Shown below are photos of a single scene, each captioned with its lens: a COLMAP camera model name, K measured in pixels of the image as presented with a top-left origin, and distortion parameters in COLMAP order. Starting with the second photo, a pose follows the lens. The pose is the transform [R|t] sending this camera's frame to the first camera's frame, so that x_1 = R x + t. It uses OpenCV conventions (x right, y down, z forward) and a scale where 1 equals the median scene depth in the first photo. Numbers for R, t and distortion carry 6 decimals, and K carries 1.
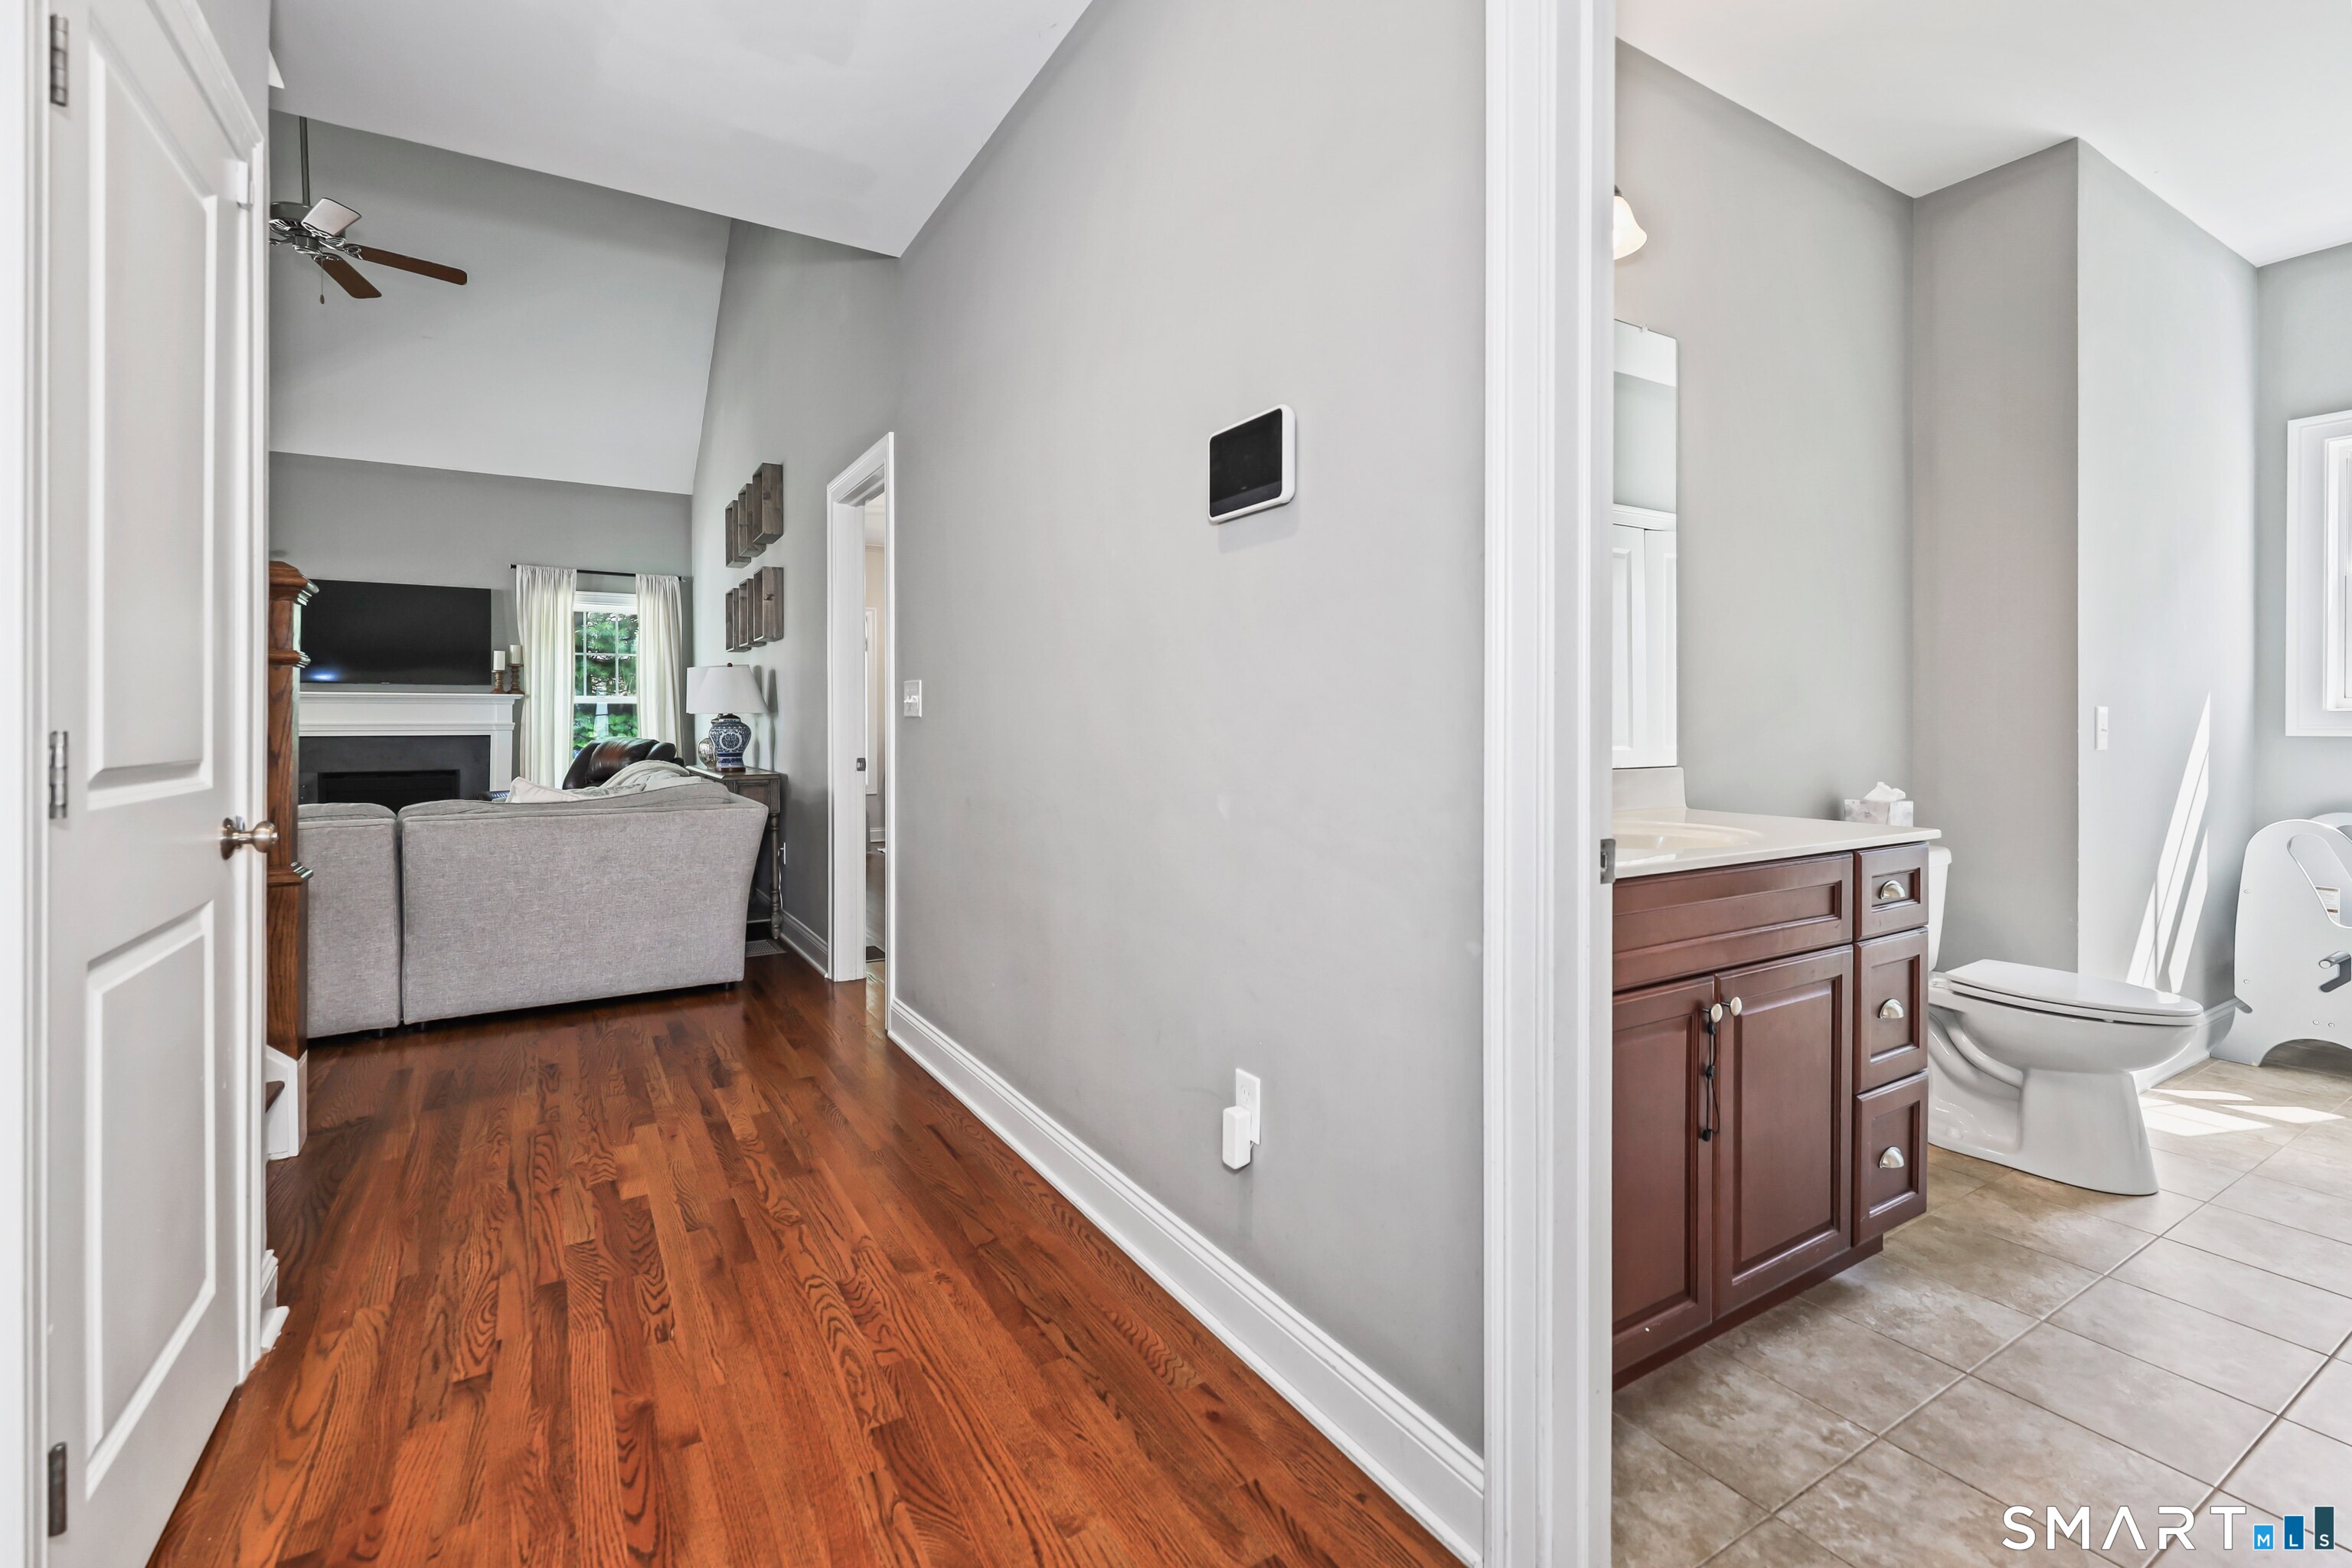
lens RADIAL K [[1036.8, 0, 1170.6], [0, 1036.8, 706.7], [0, 0, 1]] dist [0.004116, 0.000391]
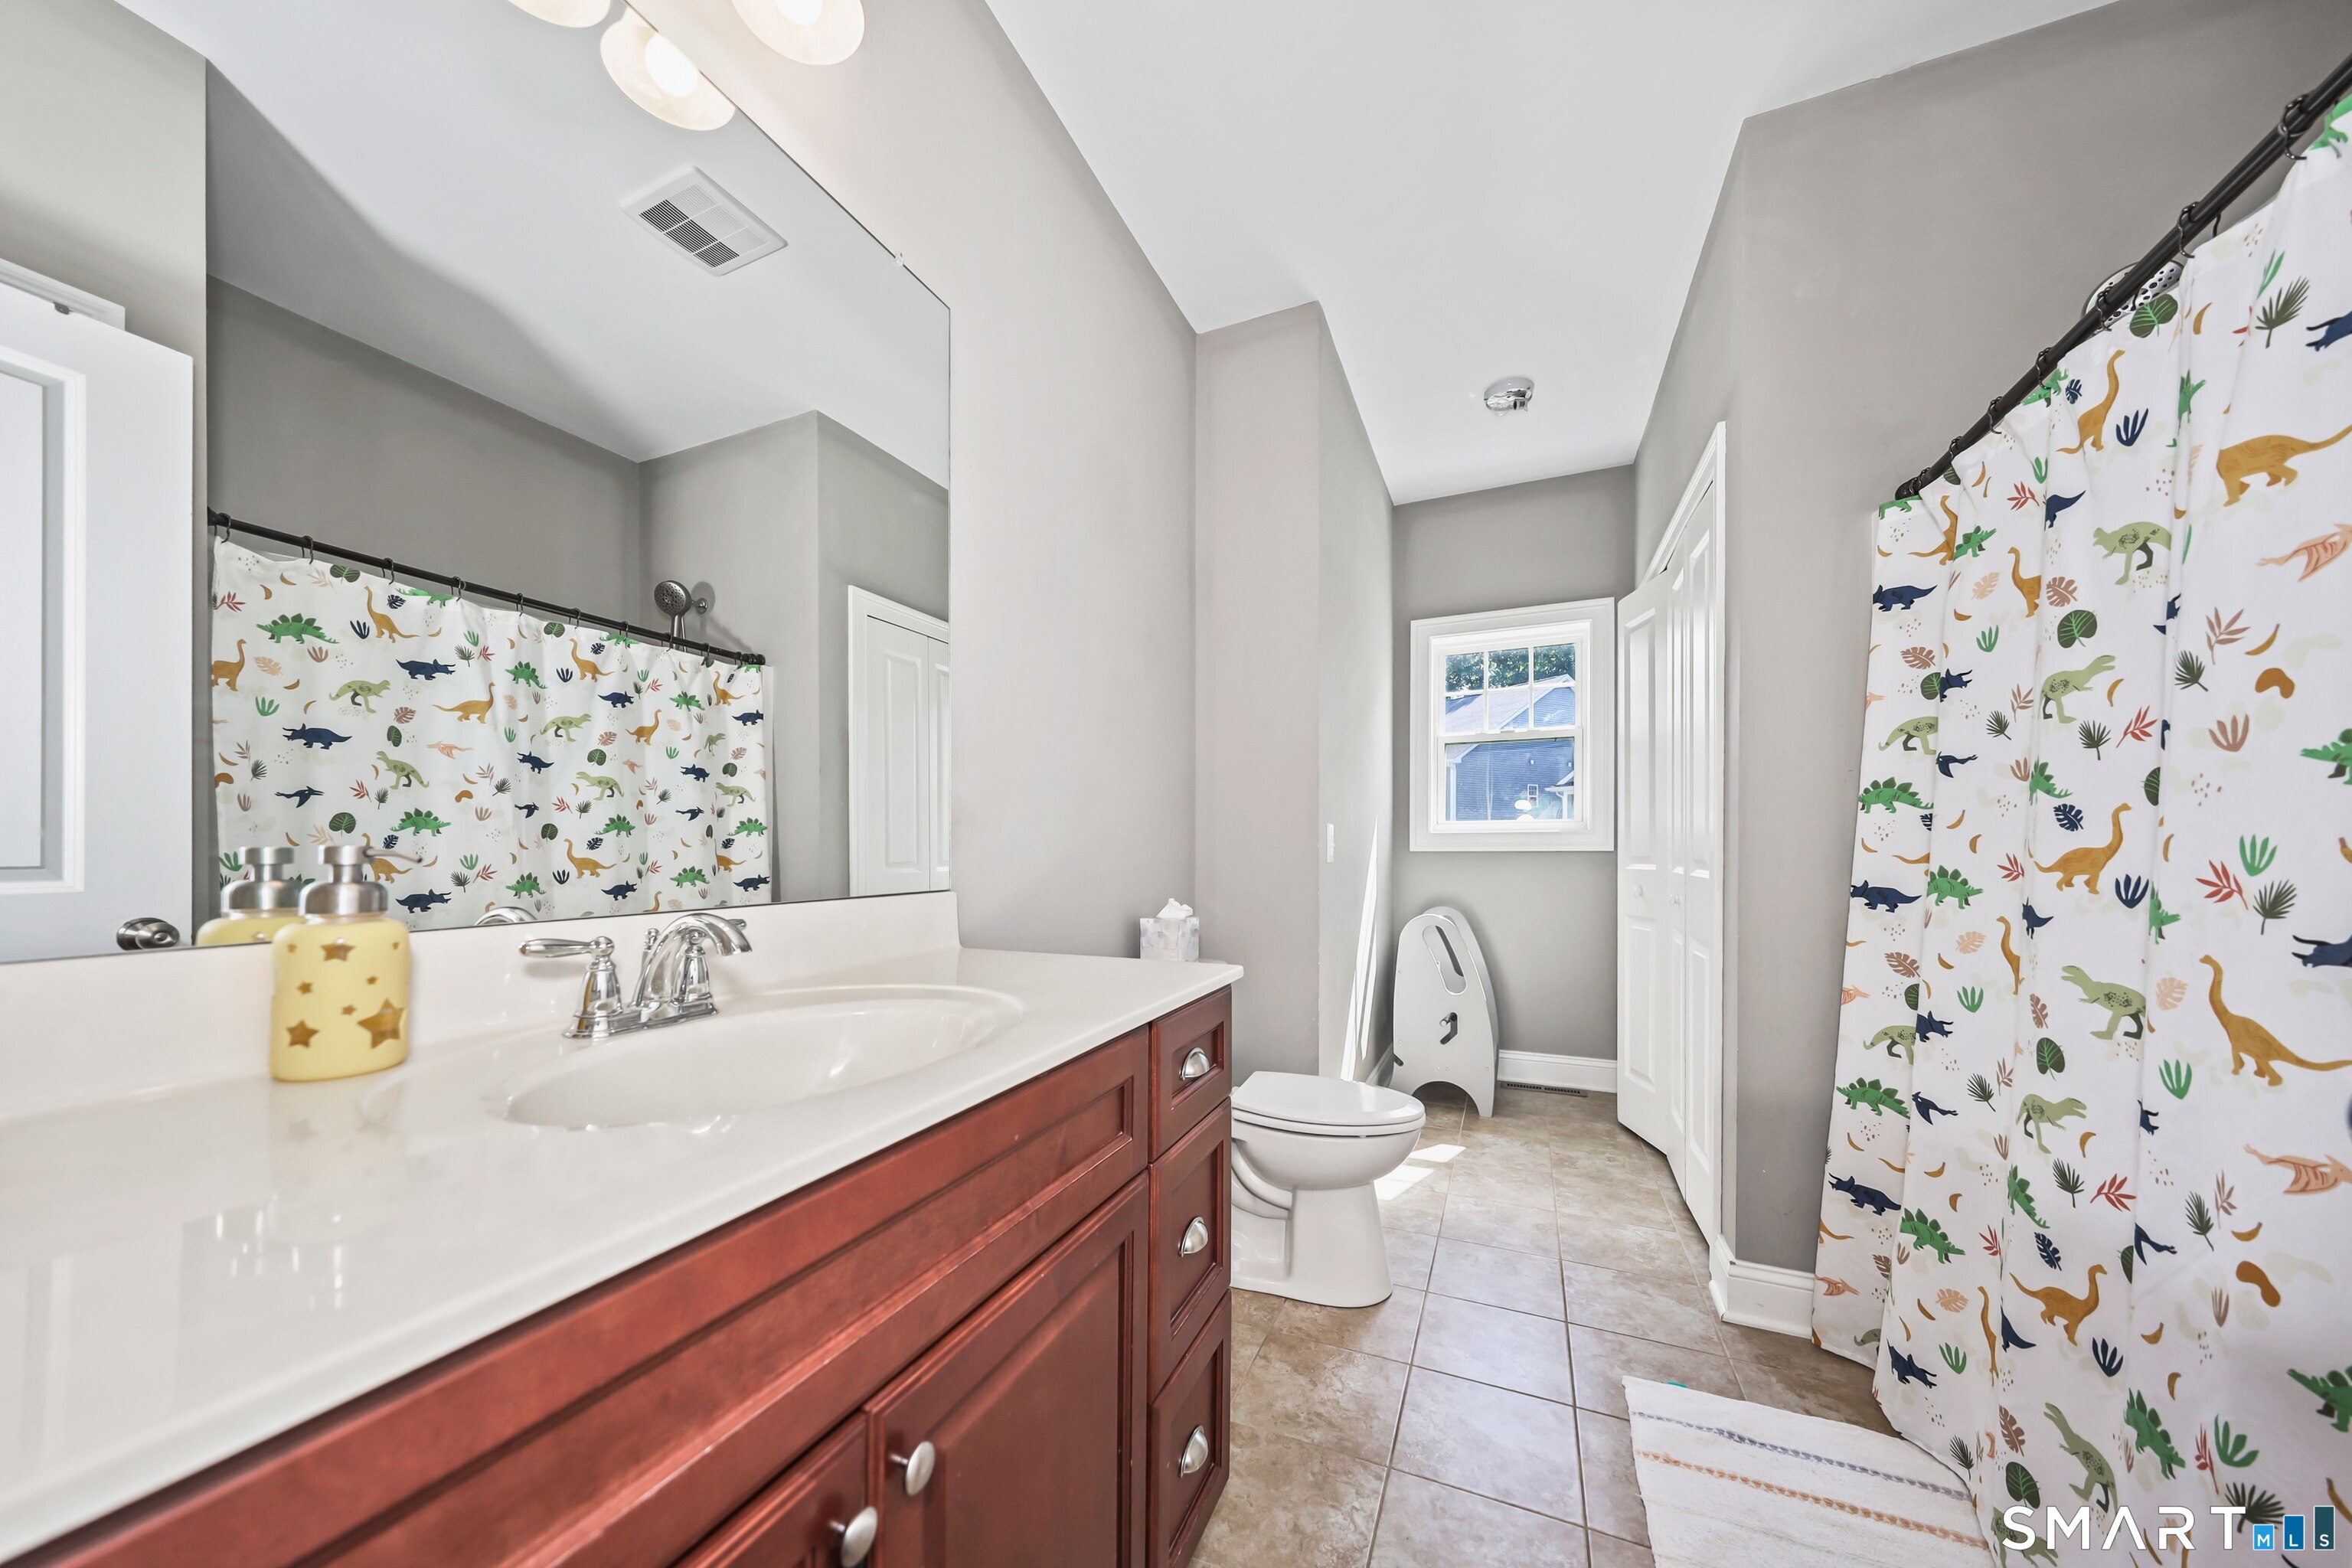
lens RADIAL K [[792.8, 0, 1171.9], [0, 792.8, 847.7], [0, 0, 1]] dist [0.000249, 0.000004]
pose [[0.819200, -0.003124, 0.573499, 0.303296], [-0.001927, 0.999965, 0.008201, 0.021505], [-0.573504, -0.007823, 0.819165, 0.461435]]
